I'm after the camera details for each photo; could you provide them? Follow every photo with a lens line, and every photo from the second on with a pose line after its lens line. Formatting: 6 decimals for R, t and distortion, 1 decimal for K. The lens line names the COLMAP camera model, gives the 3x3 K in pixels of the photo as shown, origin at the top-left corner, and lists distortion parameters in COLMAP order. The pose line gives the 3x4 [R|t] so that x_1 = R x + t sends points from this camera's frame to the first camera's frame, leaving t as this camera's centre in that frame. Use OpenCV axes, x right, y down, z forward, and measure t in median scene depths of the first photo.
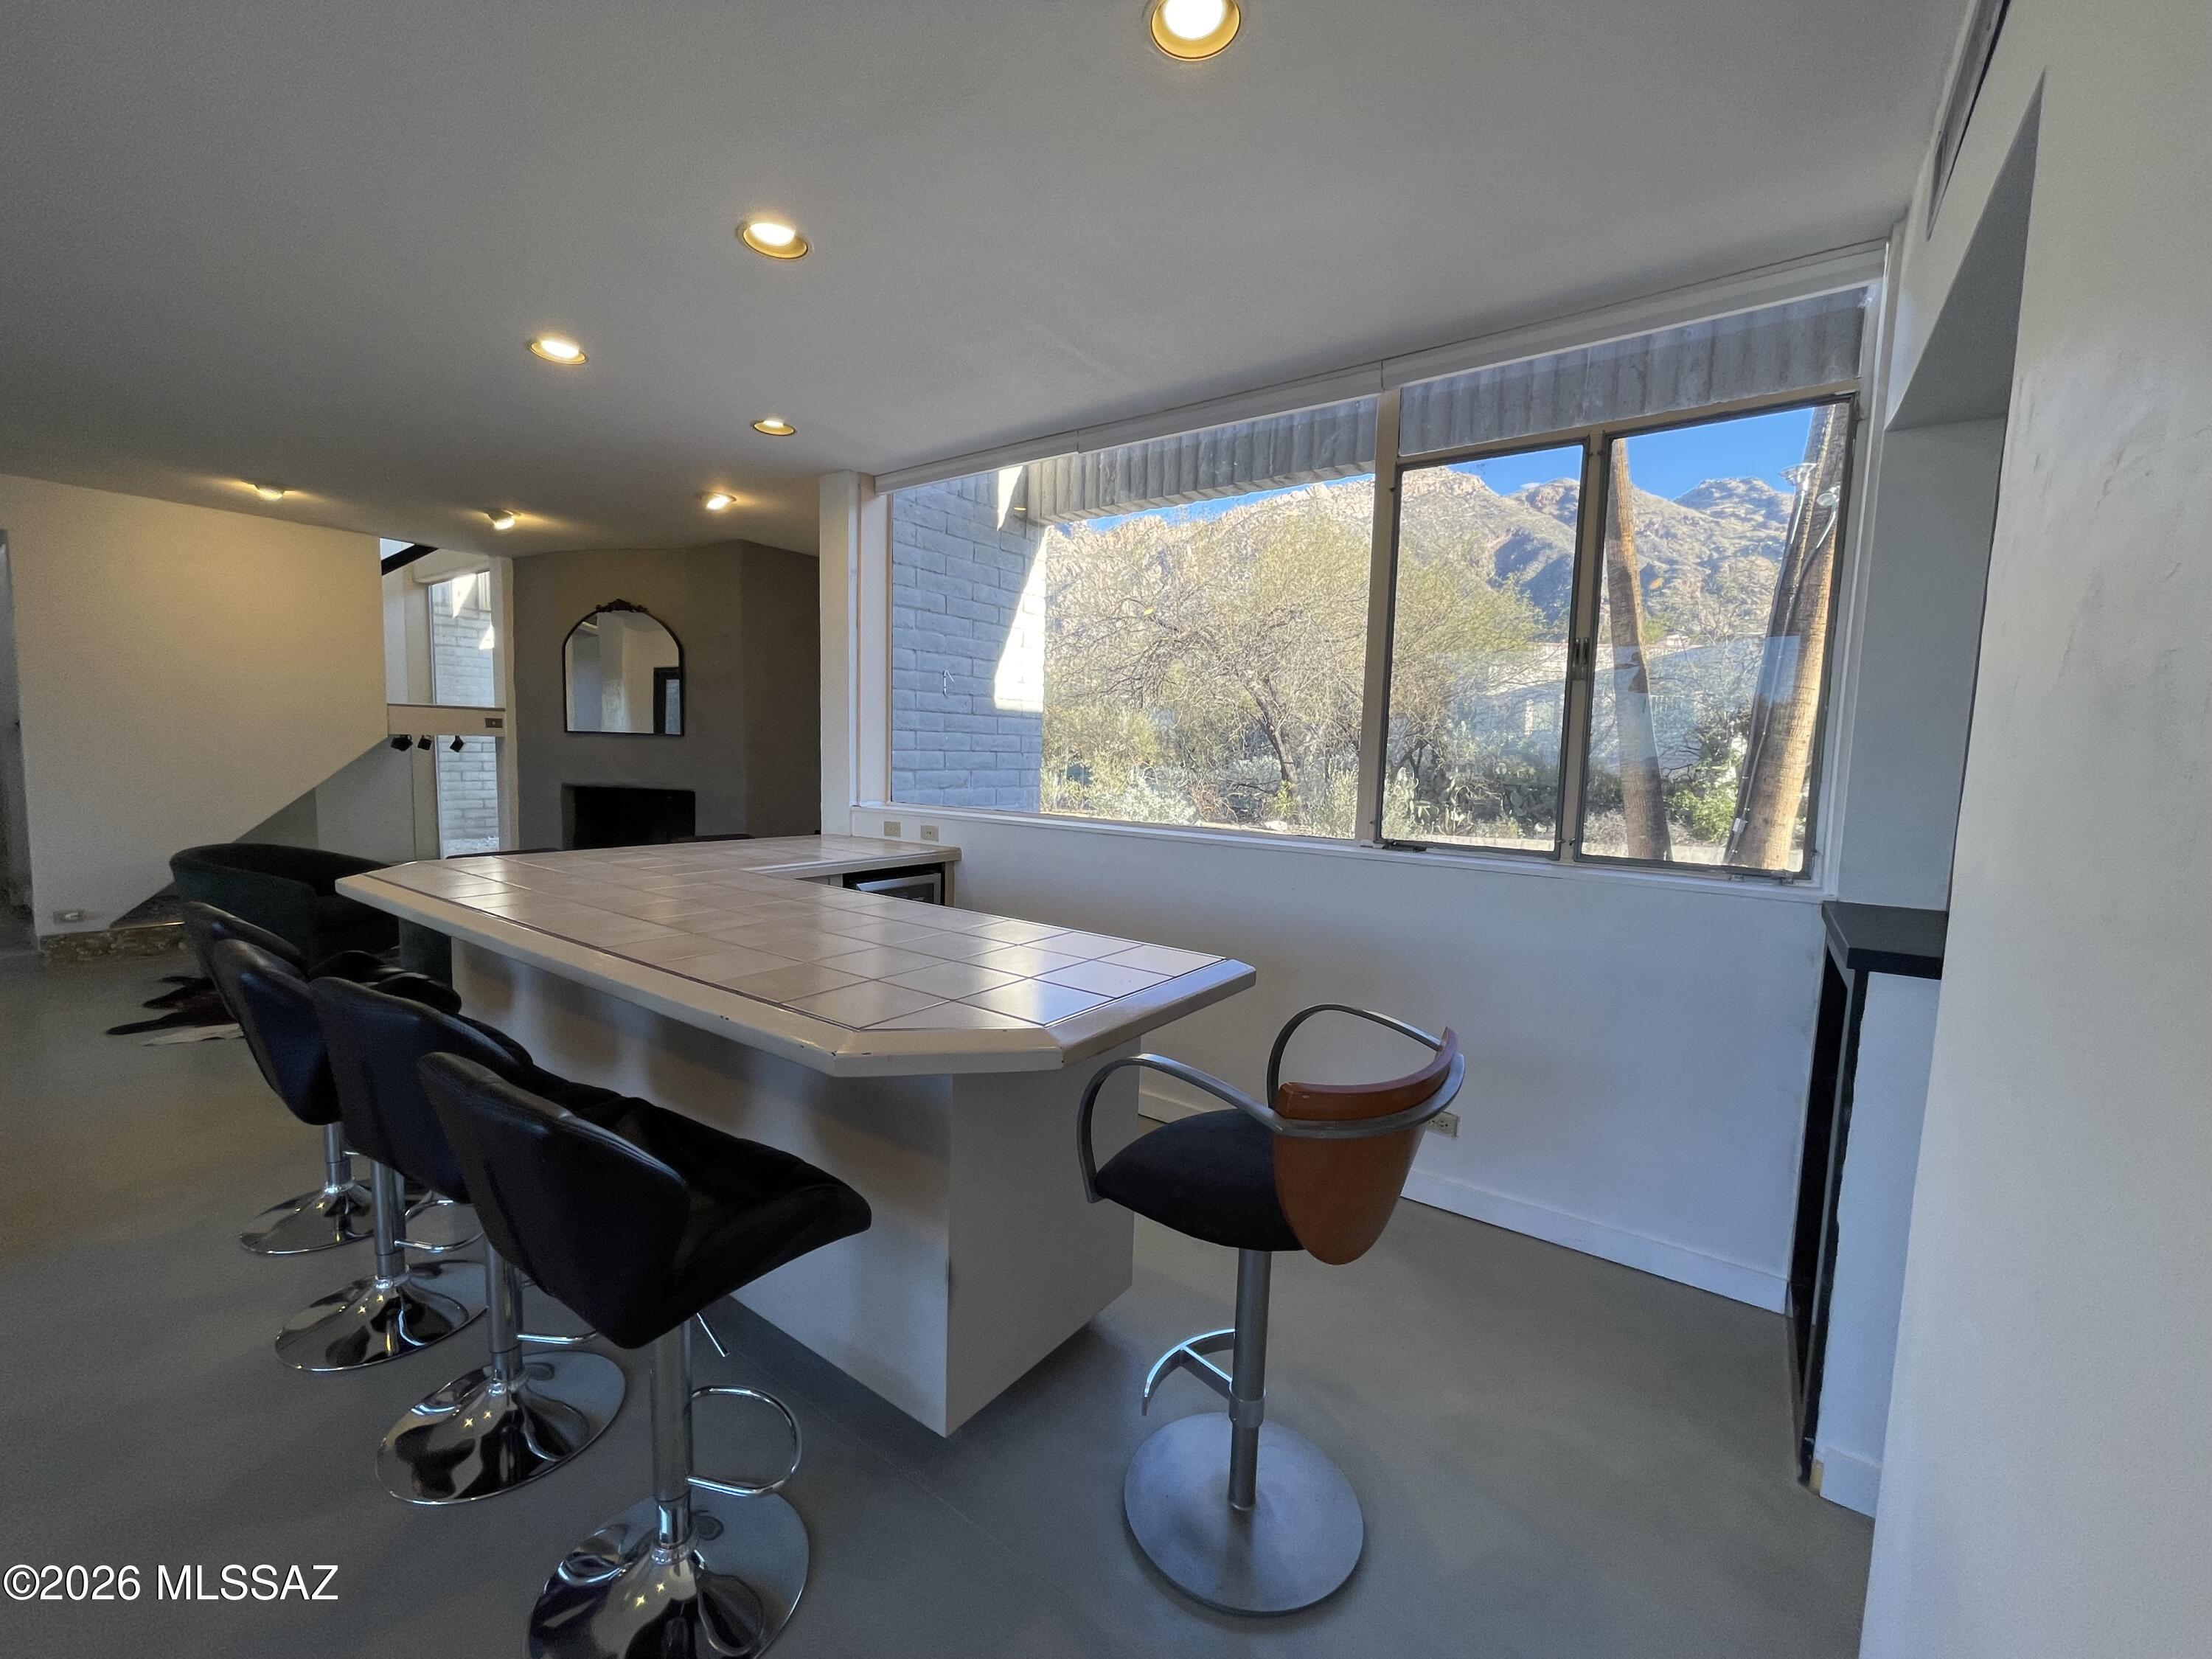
lens RADIAL K [[902.3, 0, 1106.0], [0, 902.3, 829.5], [0, 0, 1]] dist [0.001144, -0.000276]
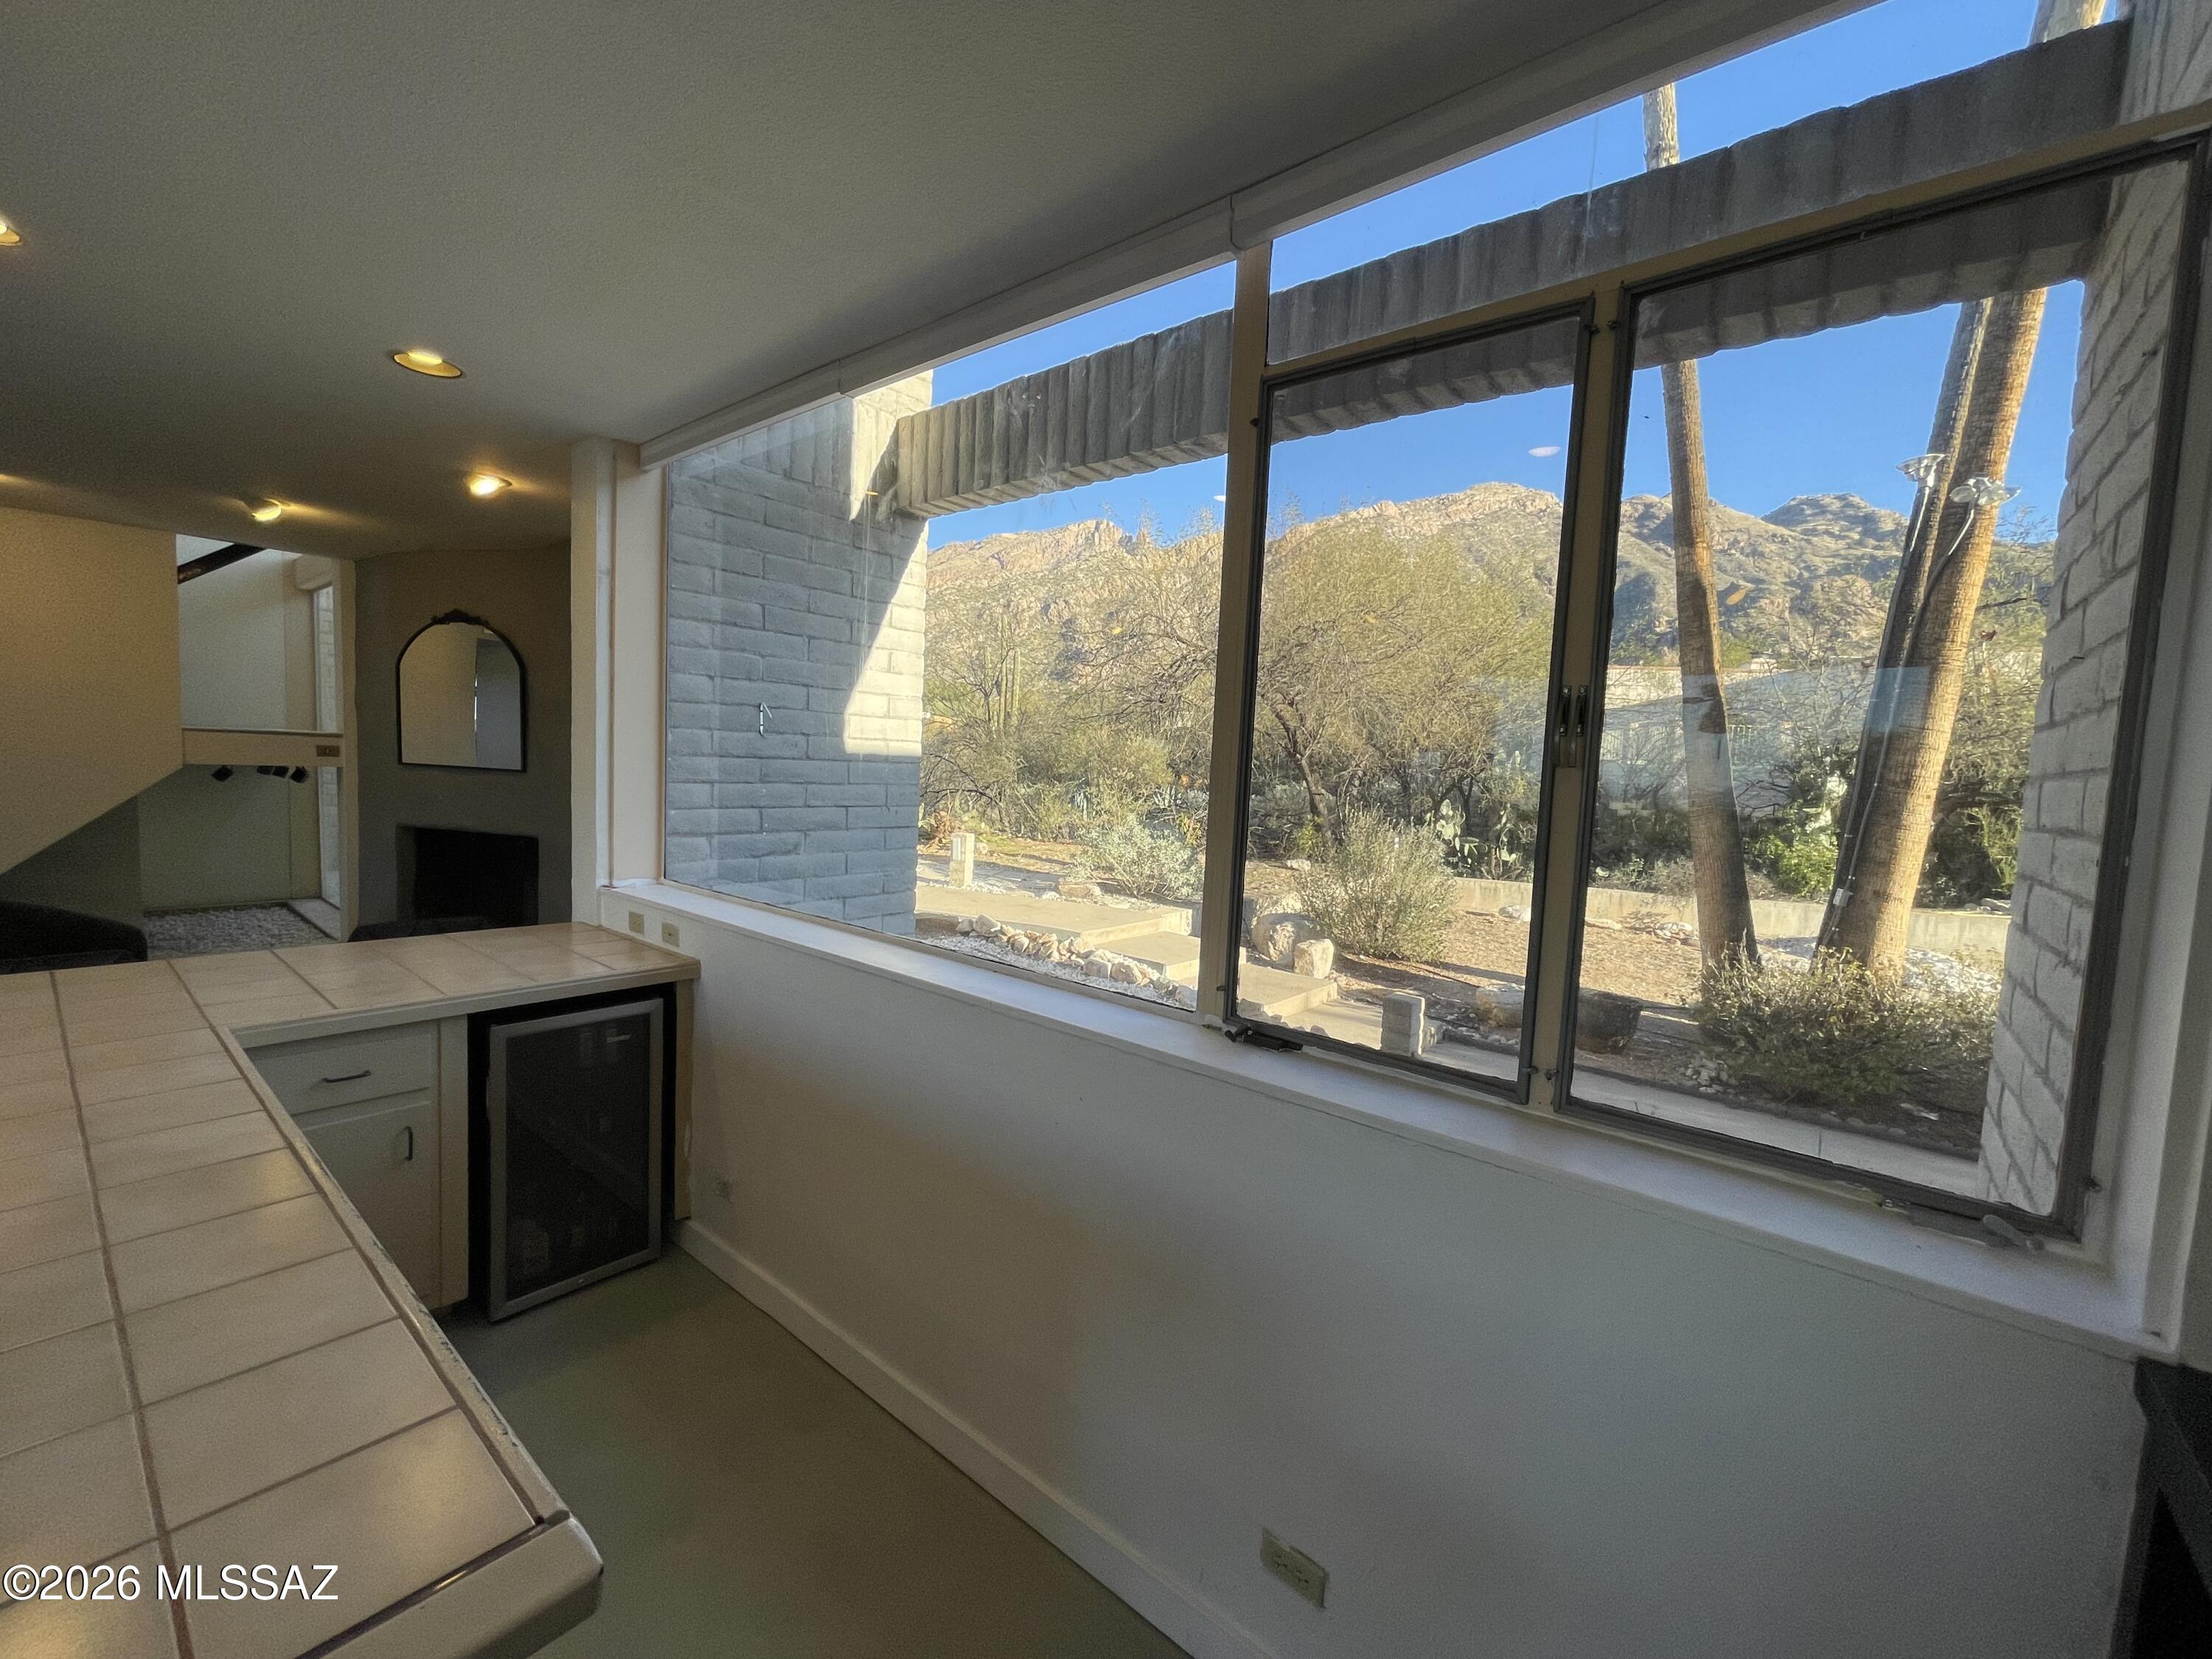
lens RADIAL K [[899.3, 0, 1106.0], [0, 899.3, 829.5], [0, 0, 1]] dist [-0.003158, 0.004912]
pose [[0.997604, 0.022217, -0.065514, 0.122492], [-0.023287, 0.999607, -0.015612, -0.047816], [0.065141, 0.017100, 0.997730, 0.194646]]
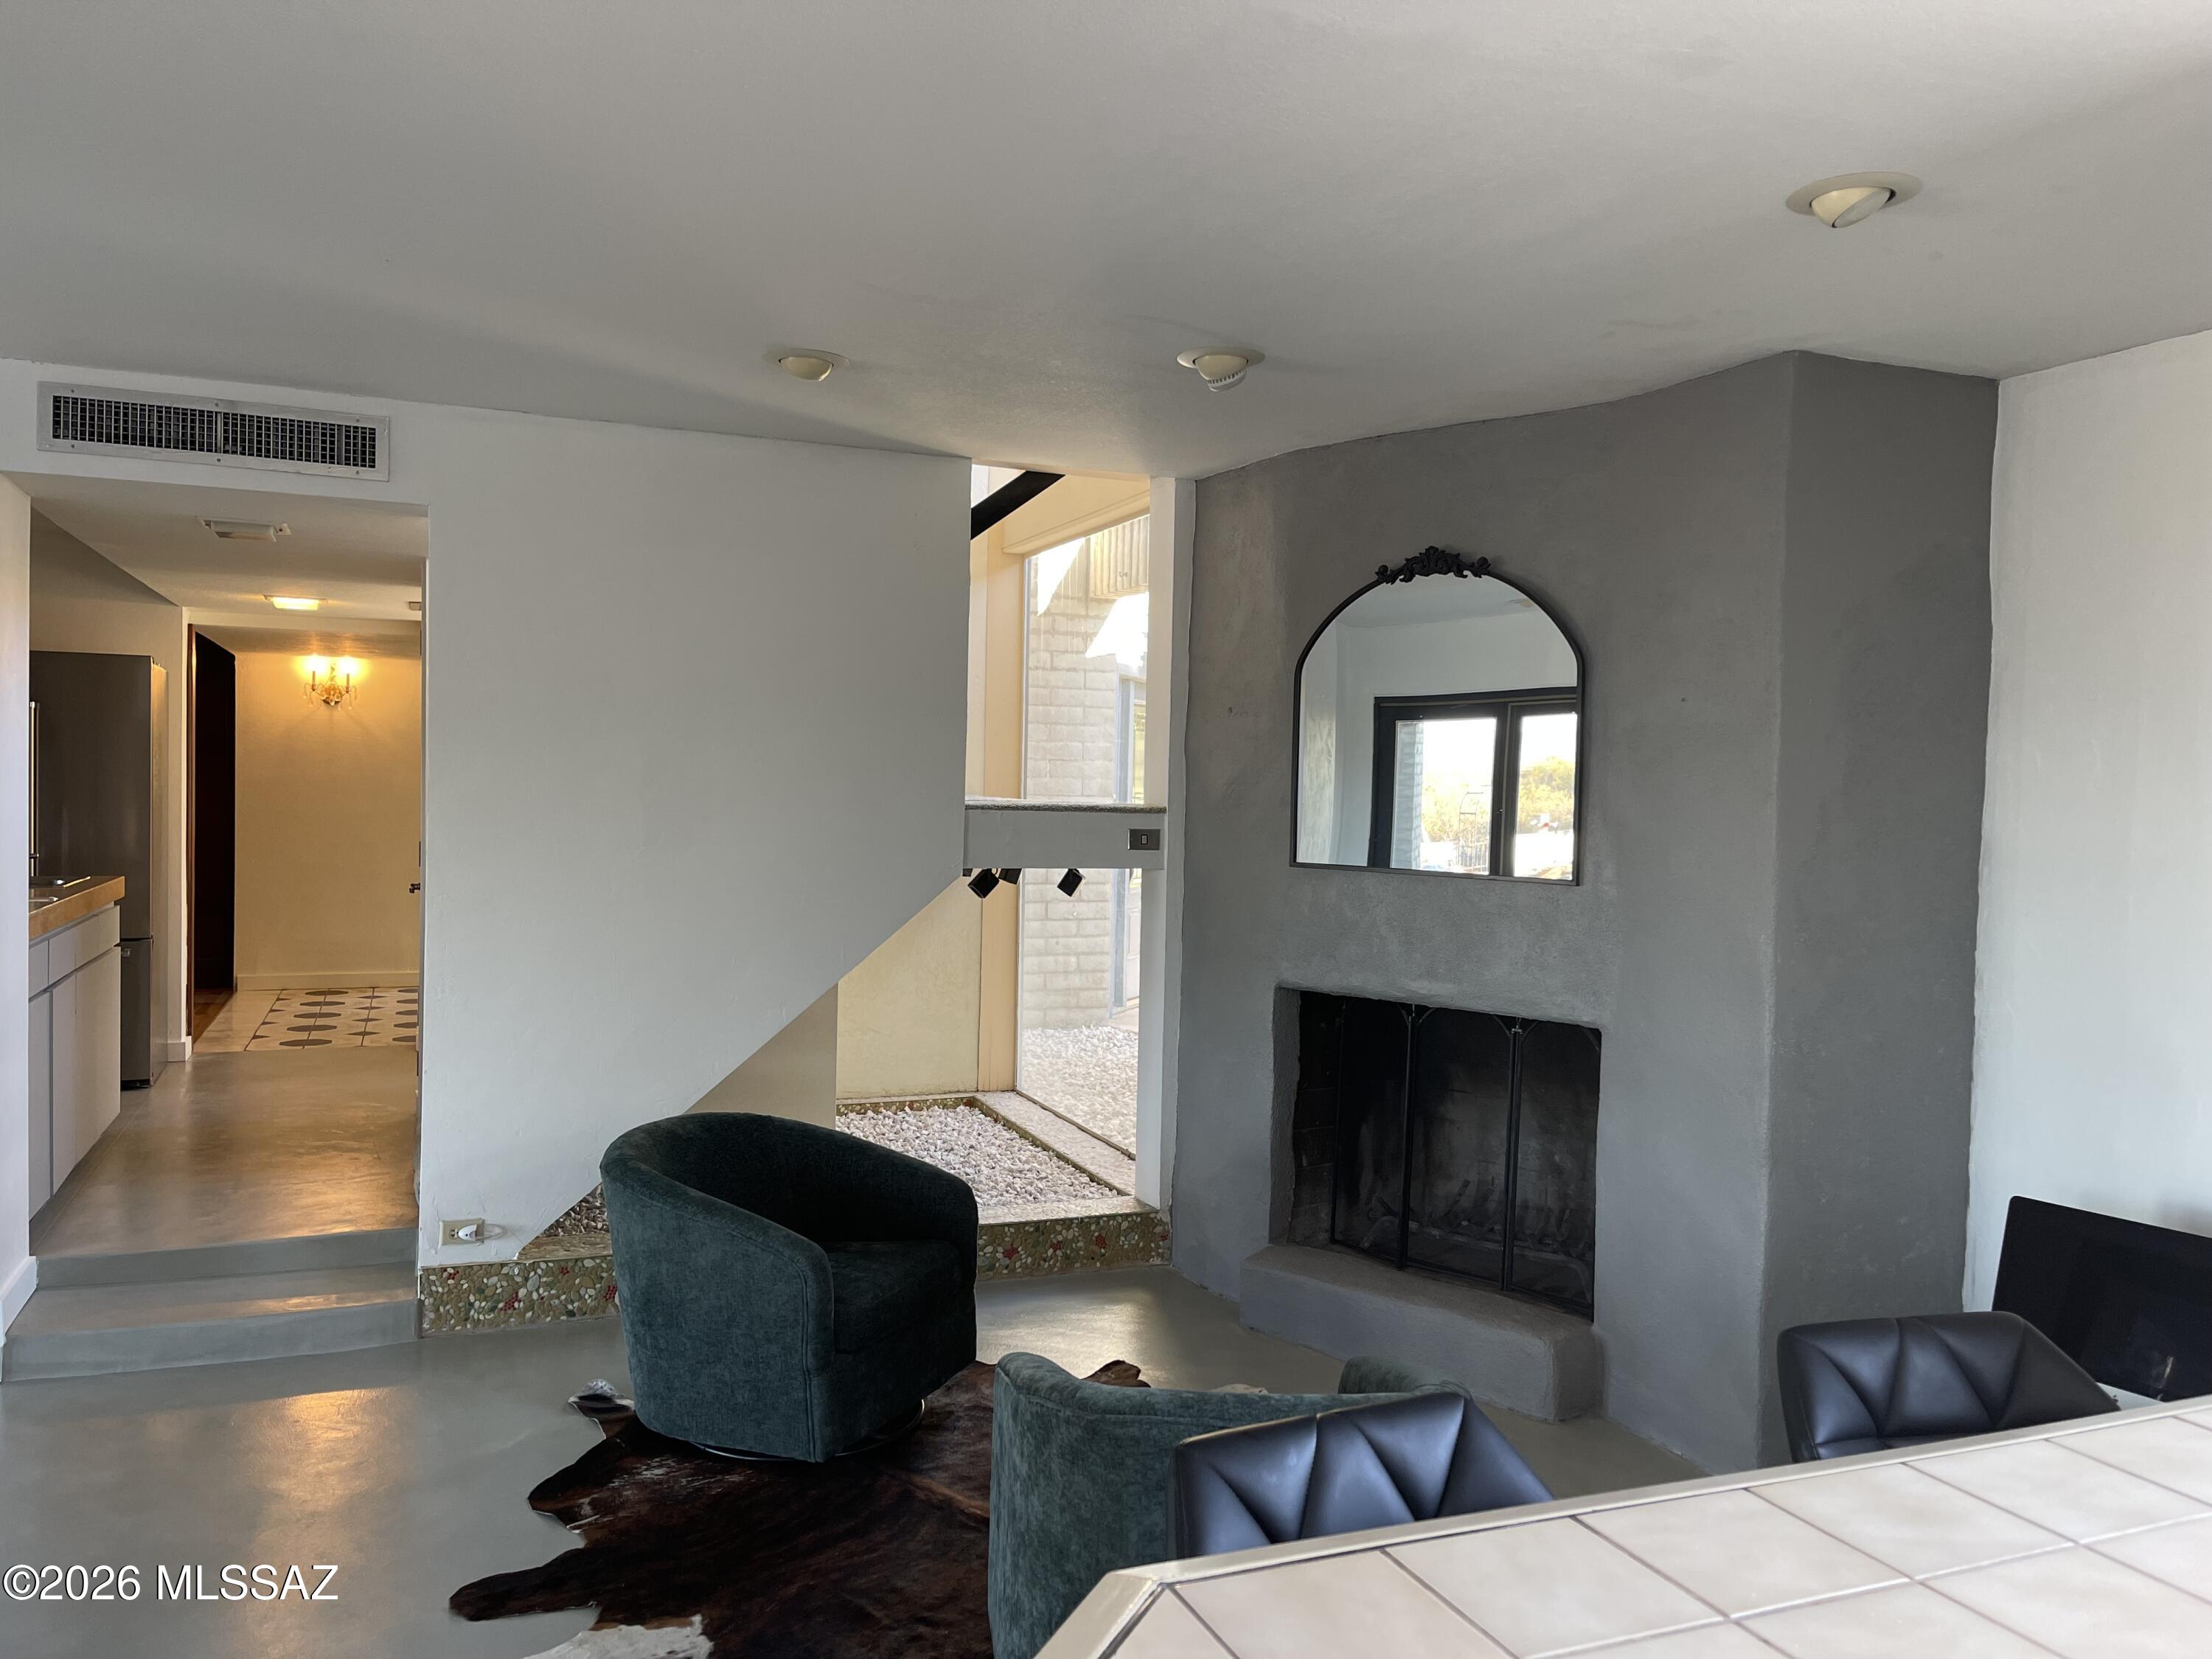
lens RADIAL K [[1669.7, 0, 1089.8], [0, 1669.7, 835.1], [0, 0, 1]] dist [0.032941, -0.000961]
pose [[0.846028, 0.007673, -0.533083, -0.253851], [-0.046580, 0.997137, -0.059572, -0.069548], [0.531099, 0.075231, 0.843963, 0.274451]]
